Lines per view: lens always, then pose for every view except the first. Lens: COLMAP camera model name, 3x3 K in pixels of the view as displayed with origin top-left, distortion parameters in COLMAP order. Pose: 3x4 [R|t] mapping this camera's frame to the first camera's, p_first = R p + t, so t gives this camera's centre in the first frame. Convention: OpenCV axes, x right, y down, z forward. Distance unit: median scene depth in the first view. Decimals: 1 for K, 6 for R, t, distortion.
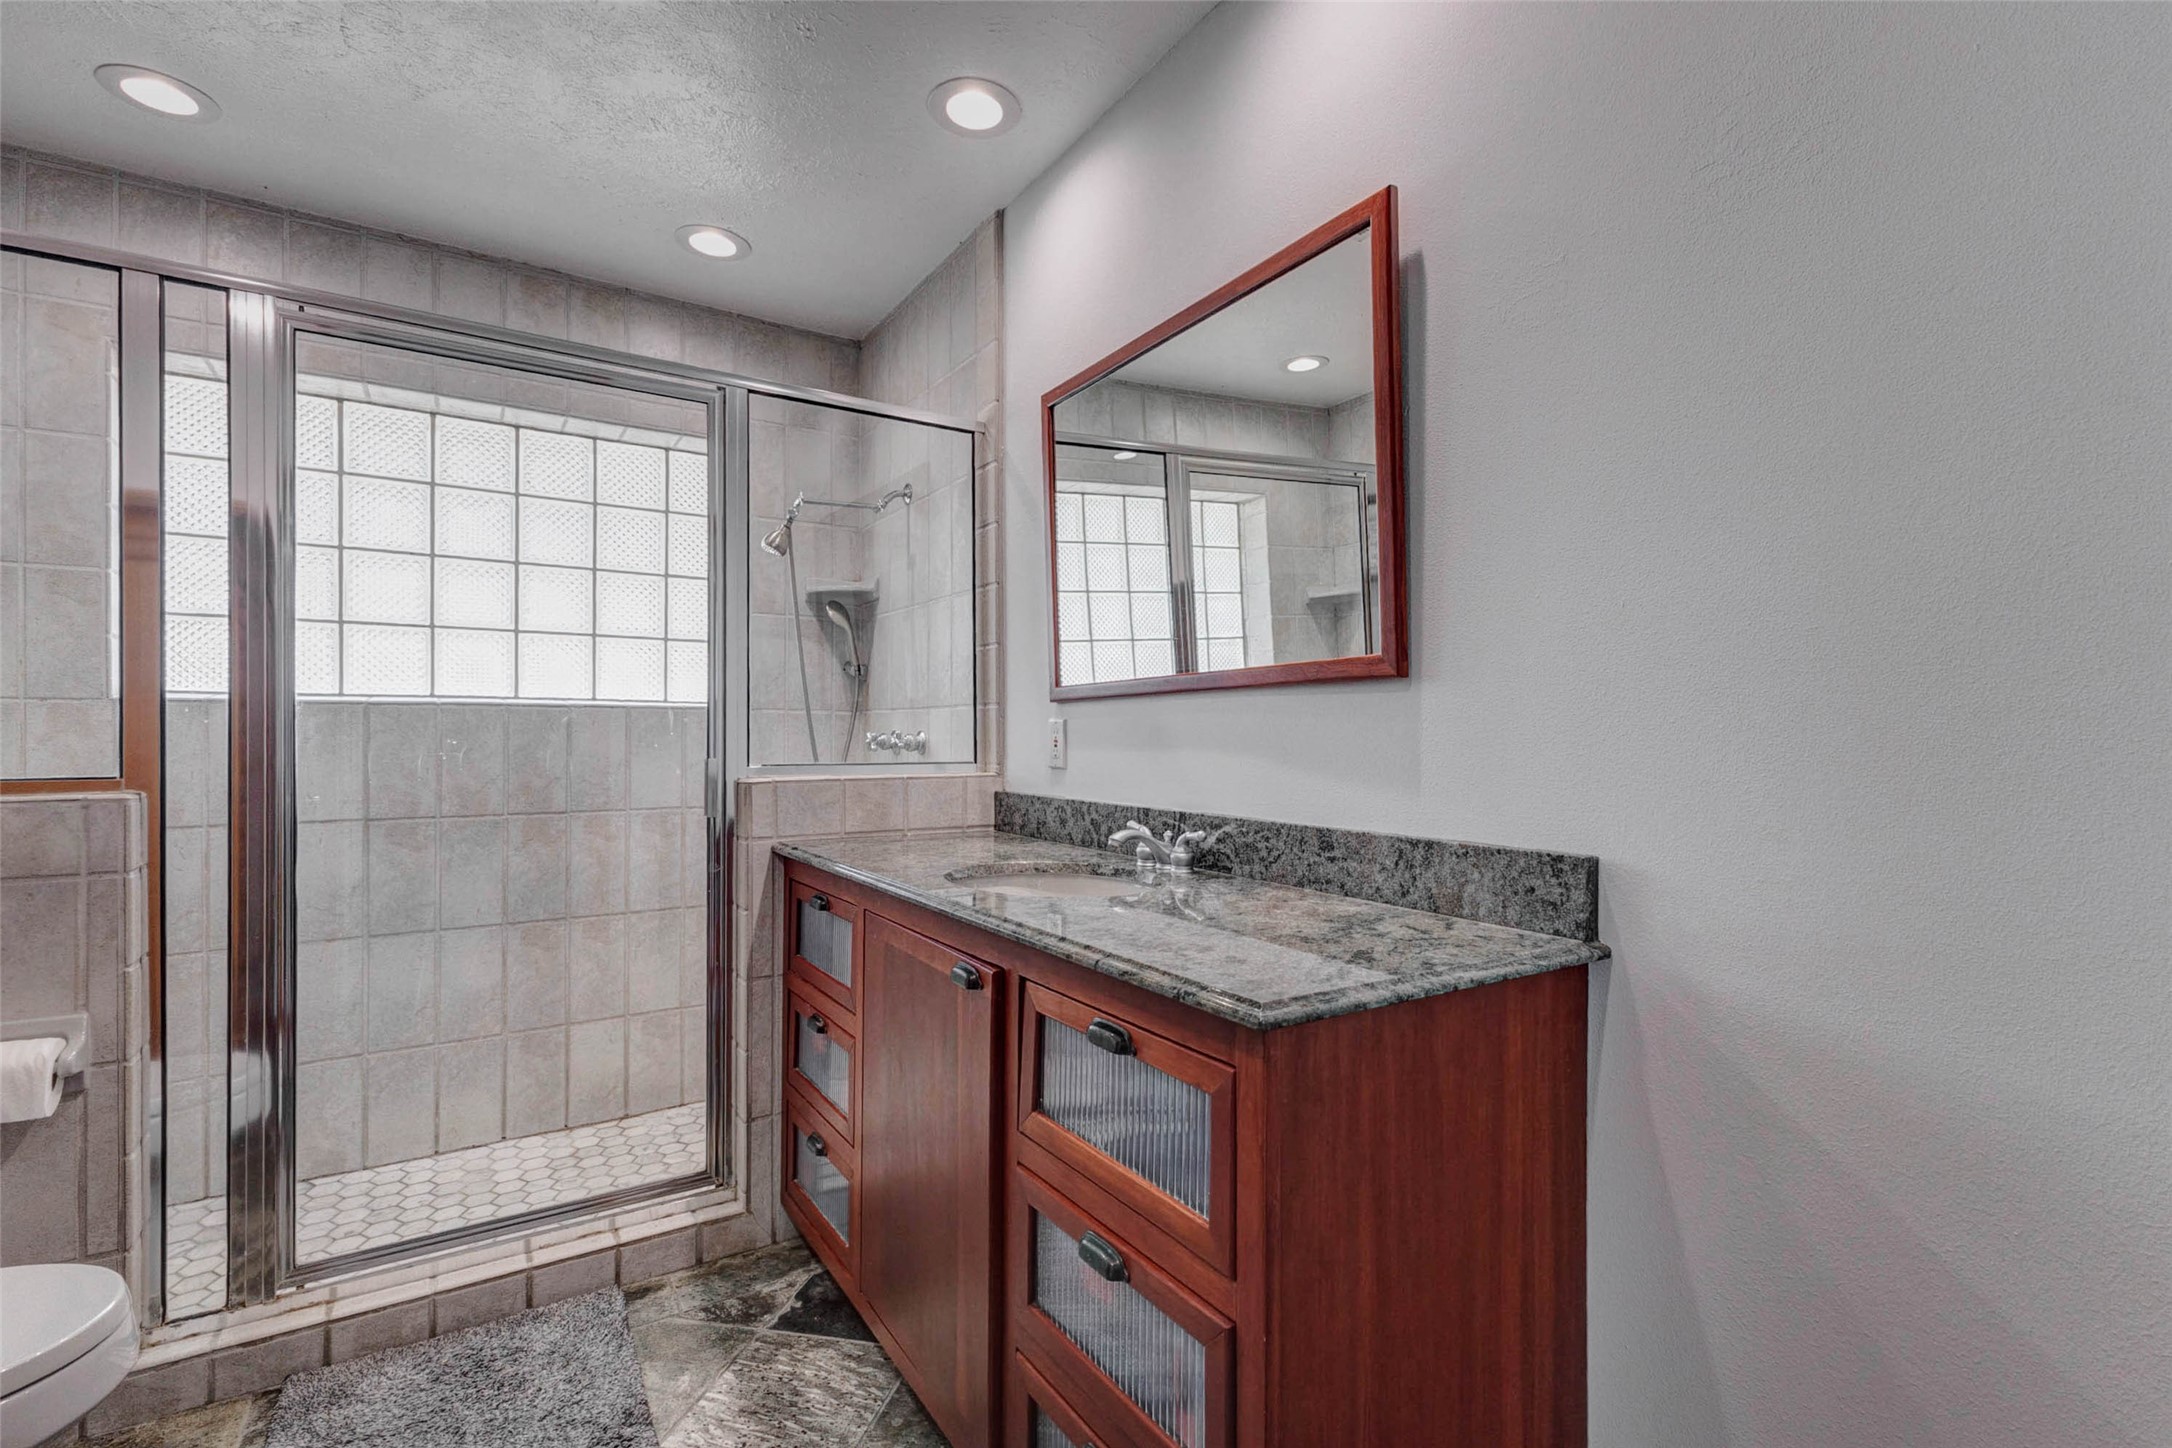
lens RADIAL K [[974.6, 0, 1086.0], [0, 974.6, 724.0], [0, 0, 1]] dist [0.011358, -0.000616]
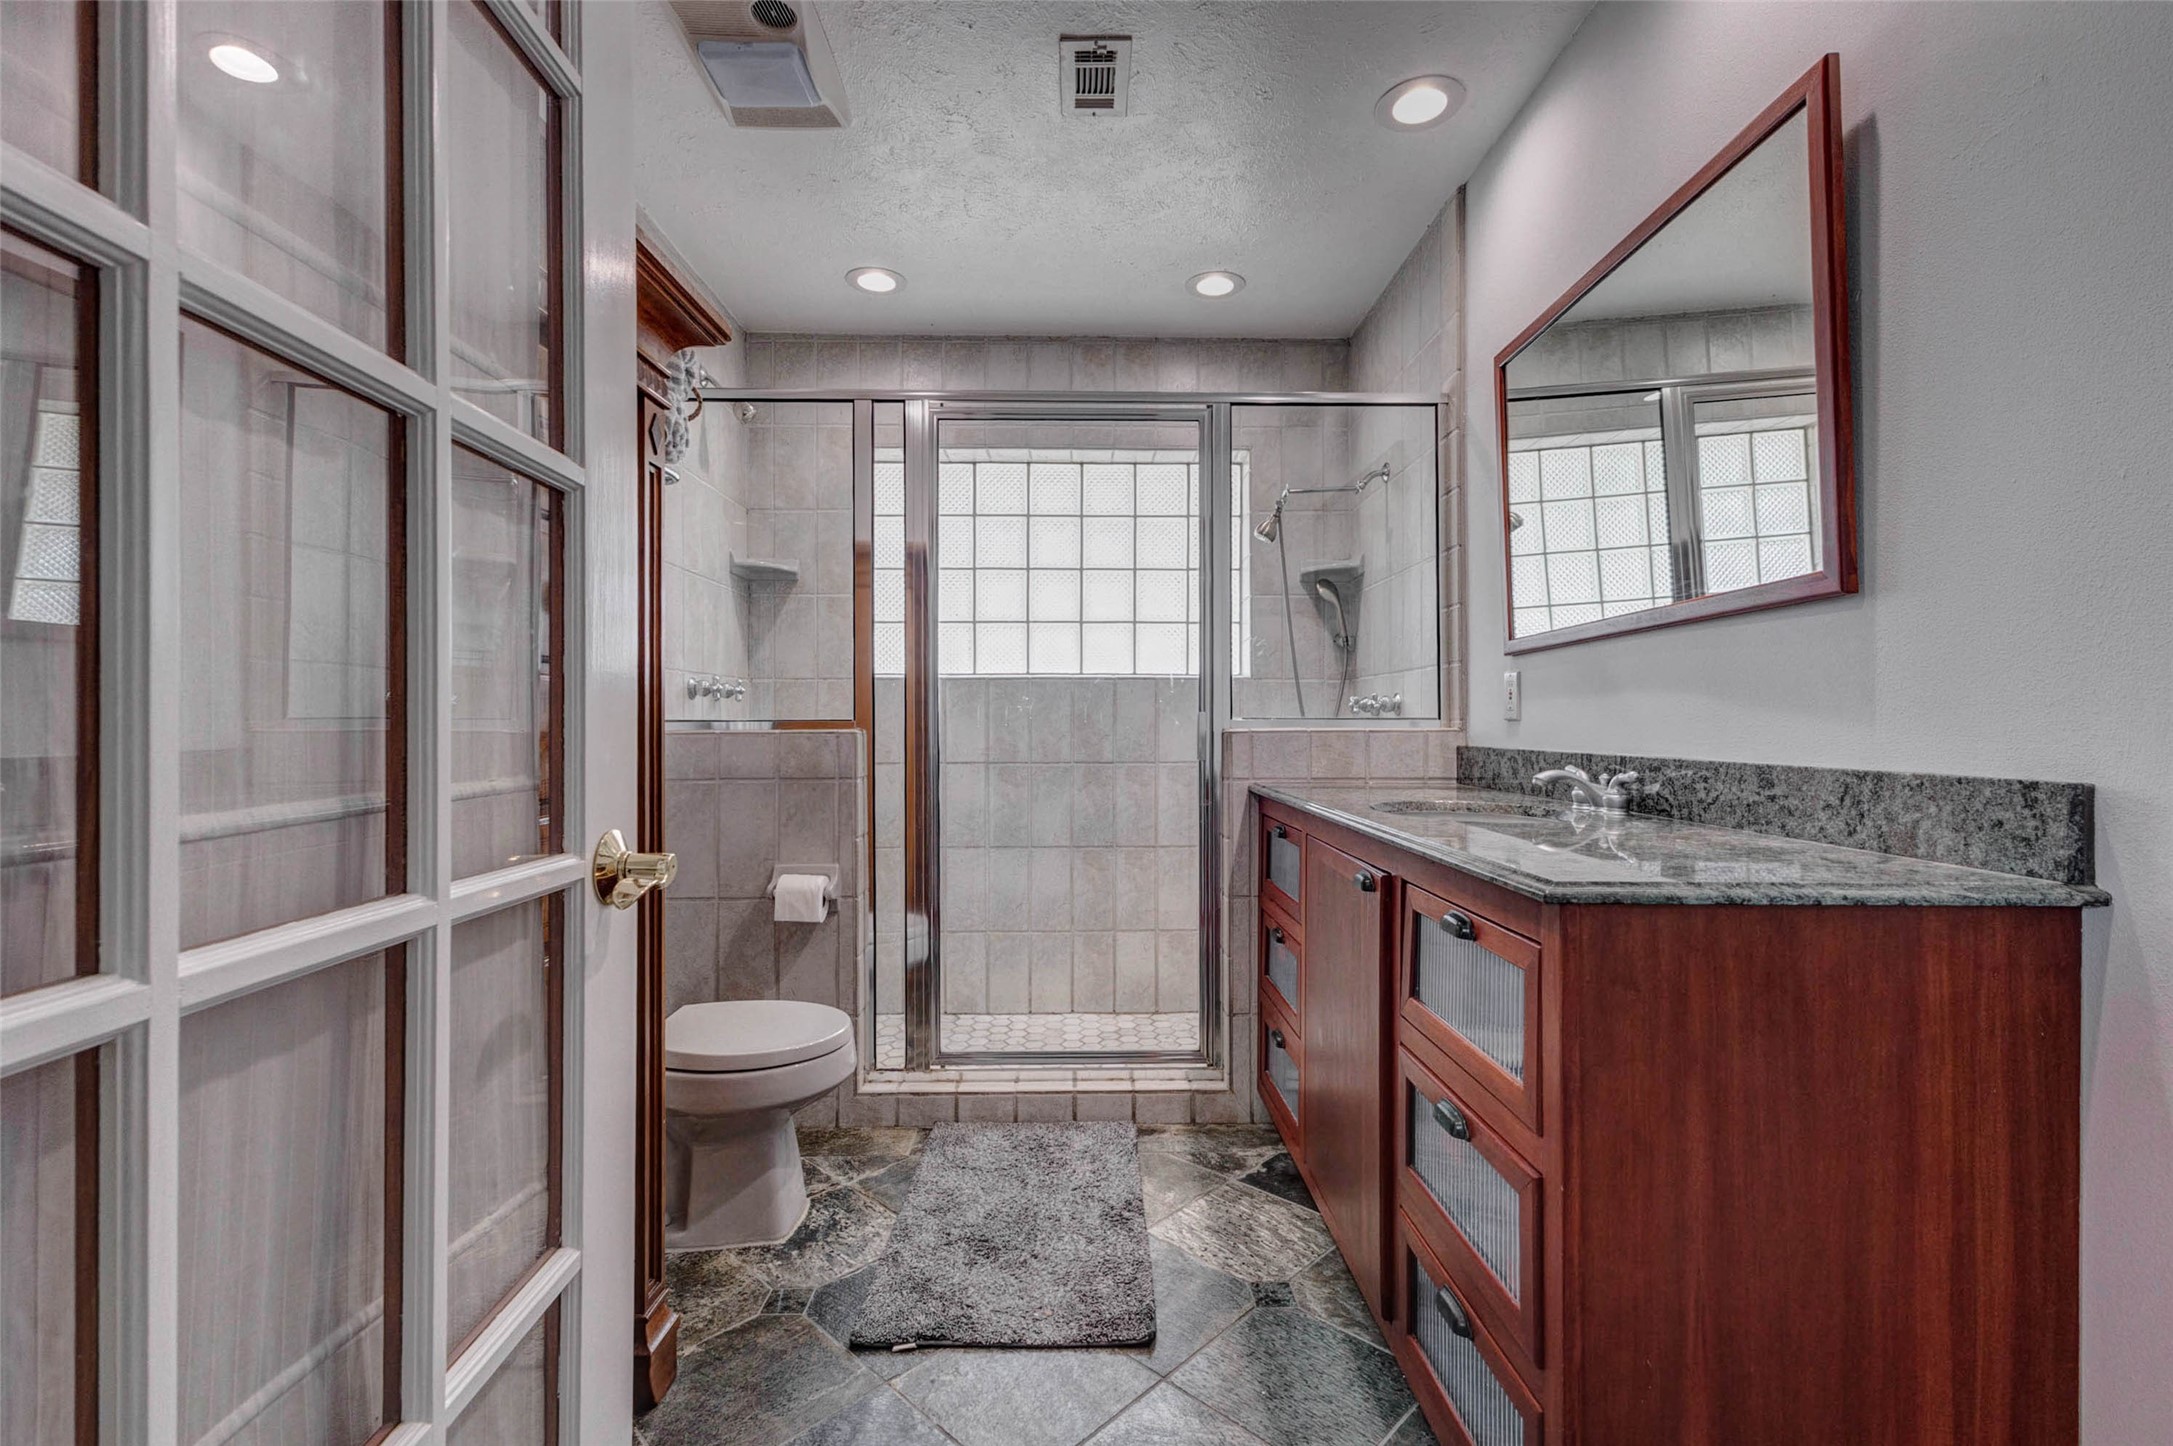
lens RADIAL K [[975.1, 0, 1086.5], [0, 975.1, 723.0], [0, 0, 1]] dist [0.011358, -0.000616]
pose [[0.840972, -0.001832, -0.541075, 0.155271], [0.002125, 0.999998, -0.000082, 0.049403], [0.541074, -0.001081, 0.840974, -0.100732]]
